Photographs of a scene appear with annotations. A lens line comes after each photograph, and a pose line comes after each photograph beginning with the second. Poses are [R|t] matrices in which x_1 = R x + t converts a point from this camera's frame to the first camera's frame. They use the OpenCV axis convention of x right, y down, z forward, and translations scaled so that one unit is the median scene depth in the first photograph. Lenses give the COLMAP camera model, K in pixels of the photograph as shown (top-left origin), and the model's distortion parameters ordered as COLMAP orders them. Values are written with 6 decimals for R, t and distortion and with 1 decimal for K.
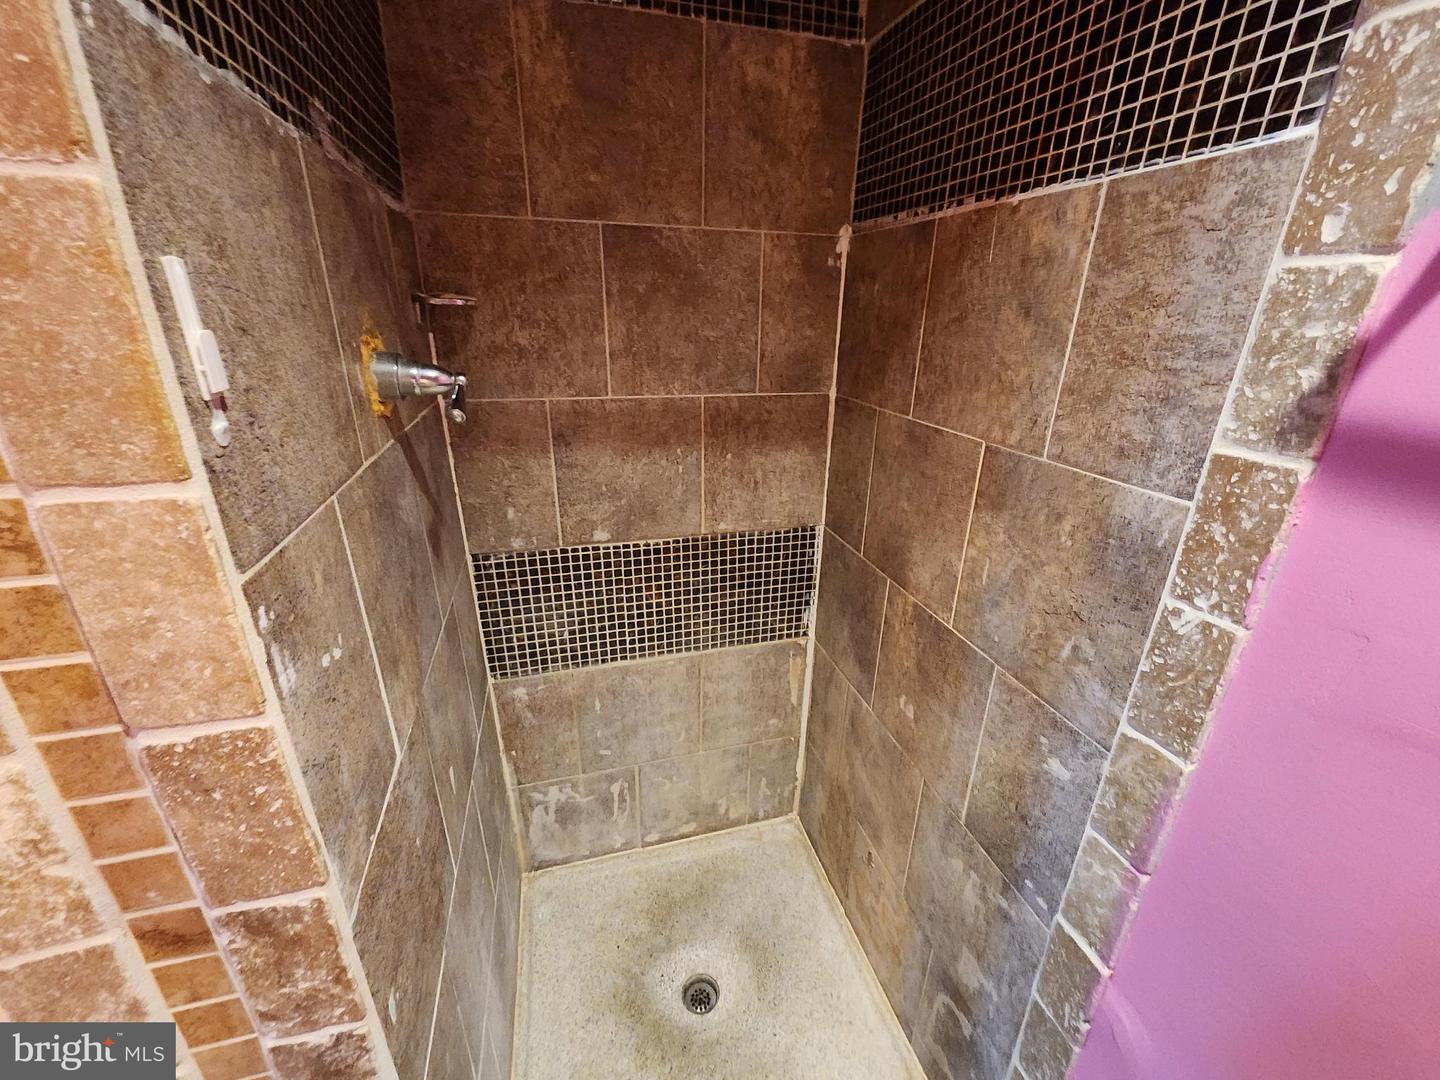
lens RADIAL K [[591.0, 0, 719.4], [0, 591.0, 545.8], [0, 0, 1]] dist [-0.001518, 0.000091]
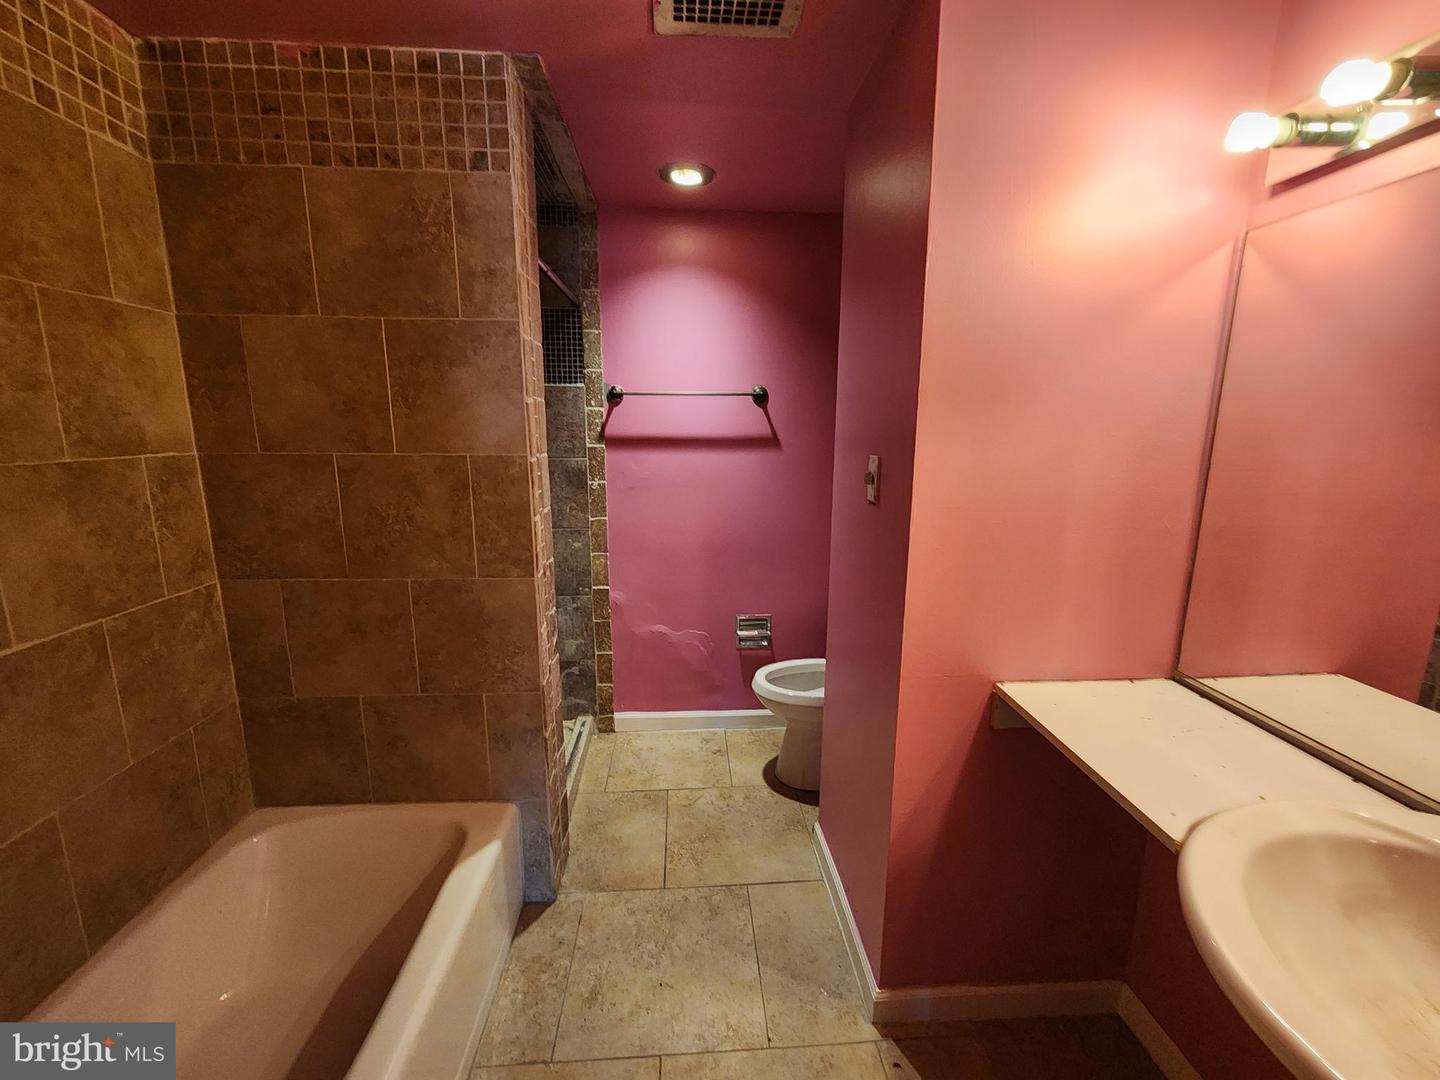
lens RADIAL K [[591.0, 0, 720.5], [0, 591.0, 536.2], [0, 0, 1]] dist [-0.001518, 0.000091]
pose [[0.202239, -0.195901, 0.959543, -3.637725], [0.362618, 0.925129, 0.112447, 0.358871], [-0.909729, 0.325206, 0.258134, -0.934193]]
